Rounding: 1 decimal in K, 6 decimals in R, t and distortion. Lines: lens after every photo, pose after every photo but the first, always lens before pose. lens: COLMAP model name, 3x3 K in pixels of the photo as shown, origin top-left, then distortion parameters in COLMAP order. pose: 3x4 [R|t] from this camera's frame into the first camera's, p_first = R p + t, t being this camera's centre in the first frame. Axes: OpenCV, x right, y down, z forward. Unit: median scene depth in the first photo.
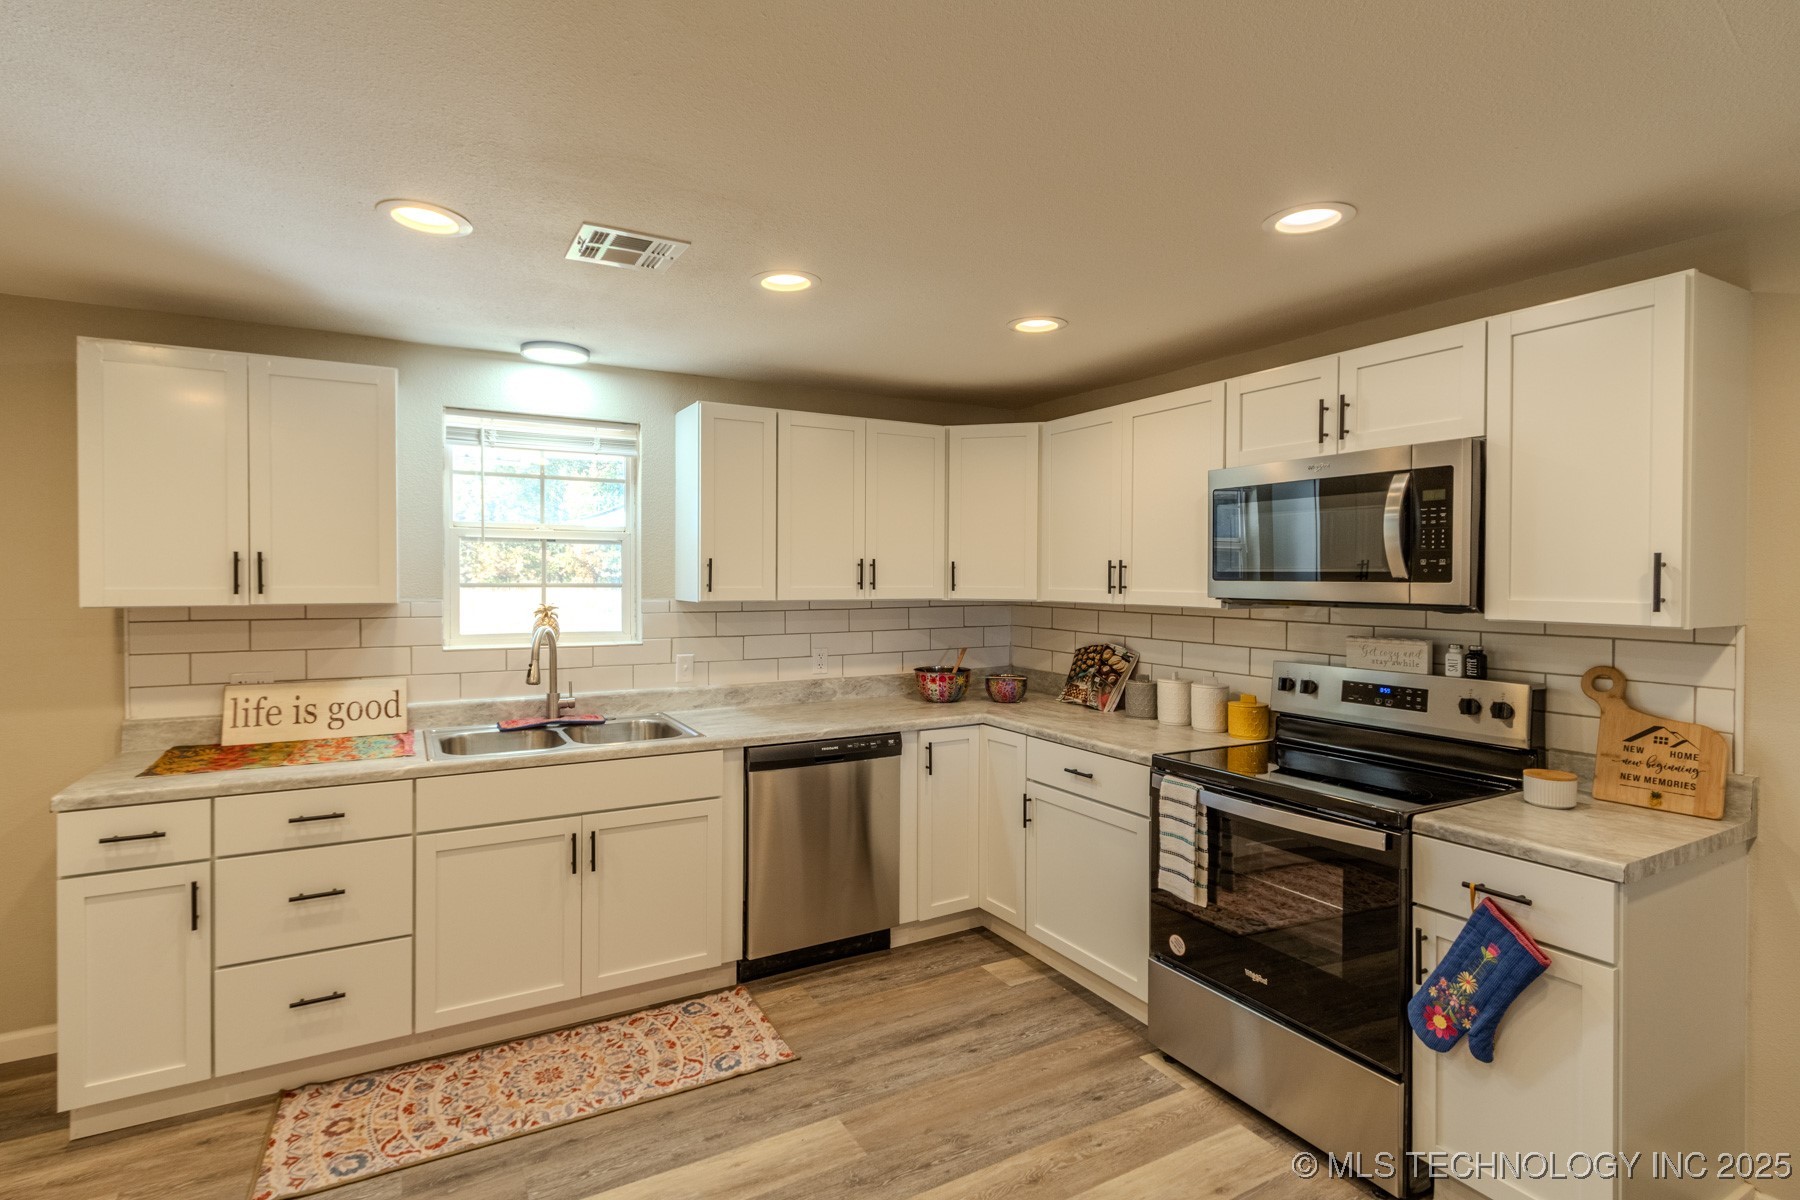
lens RADIAL K [[870.5, 0, 858.8], [0, 870.5, 596.6], [0, 0, 1]] dist [0.004922, -0.002262]
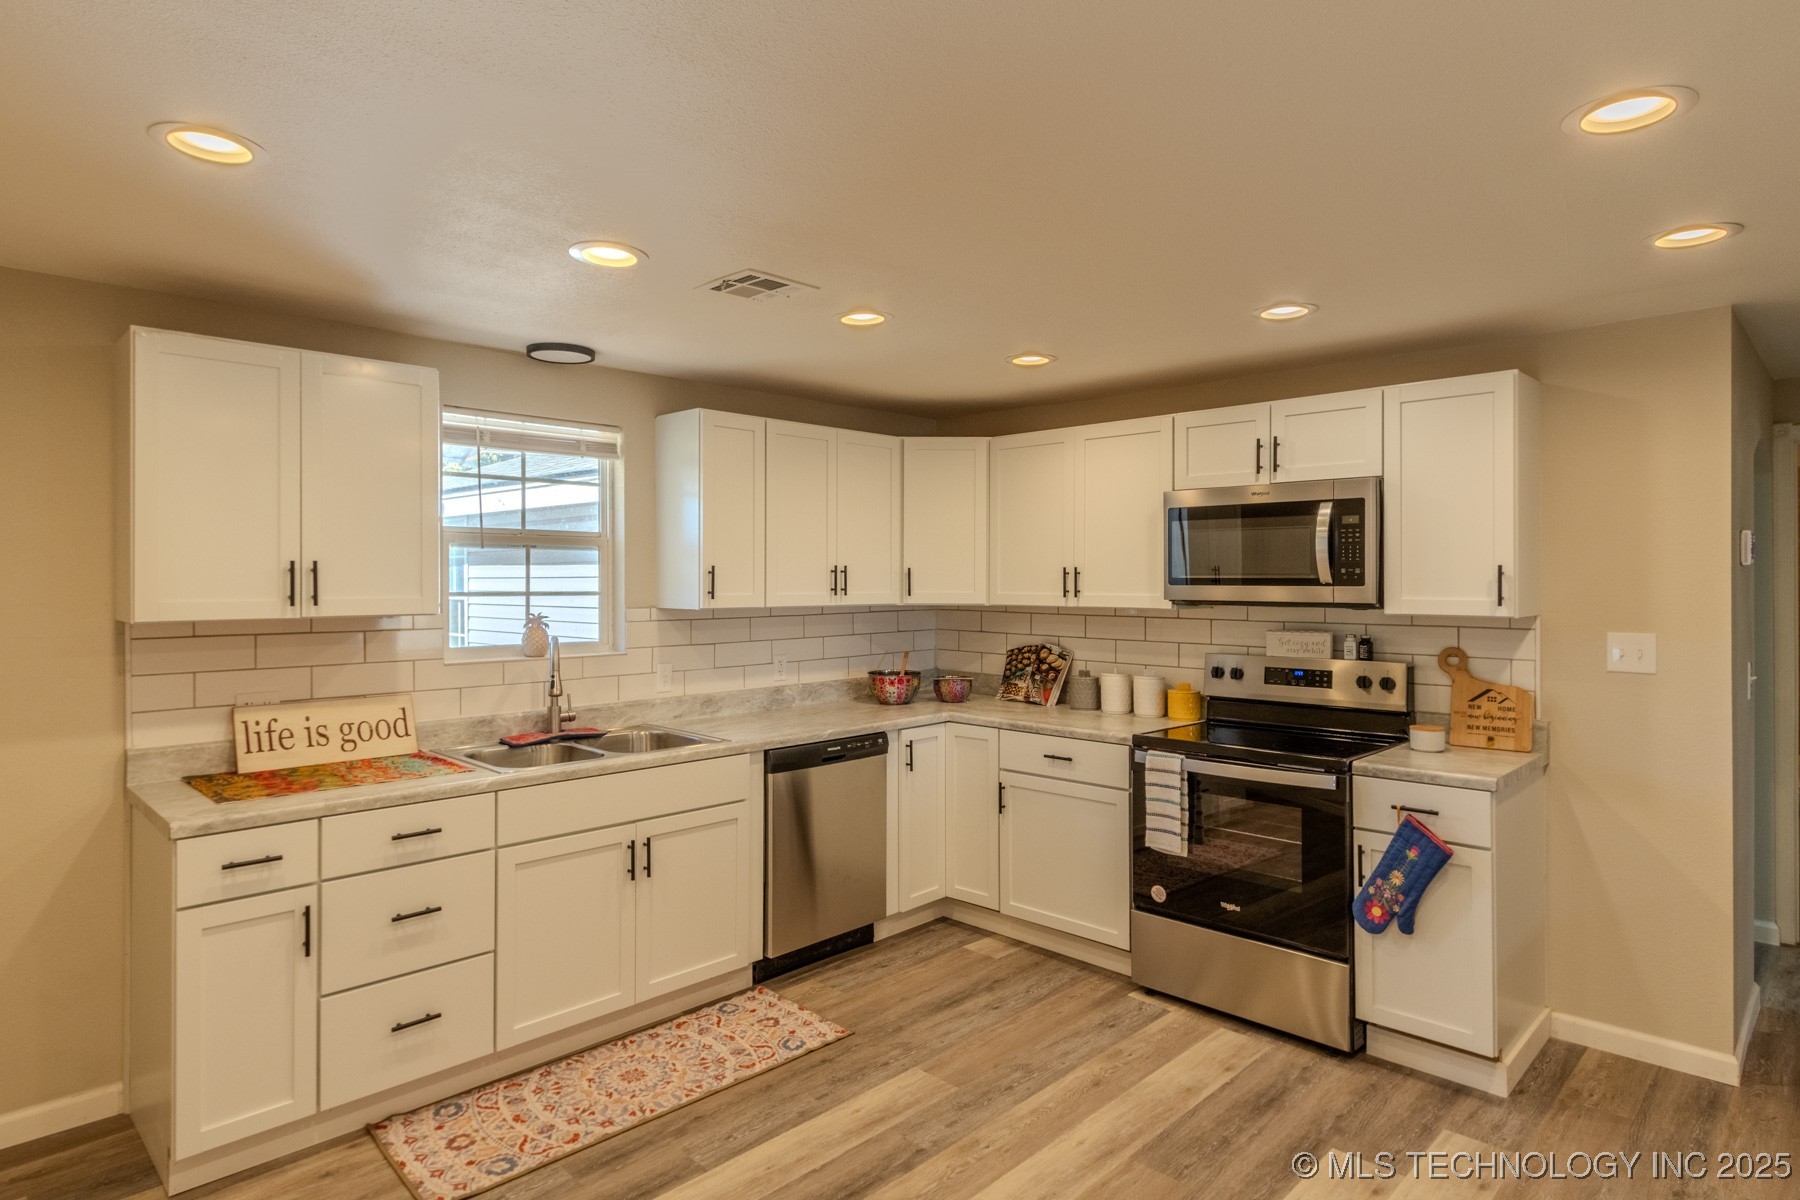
lens RADIAL K [[1024.5, 0, 893.3], [0, 1024.5, 592.3], [0, 0, 1]] dist [0.005218, -0.000471]
pose [[0.953507, -0.007642, 0.301273, -0.411280], [0.010781, 0.999904, -0.008756, -0.000901], [-0.301177, 0.011597, 0.953498, -0.232697]]
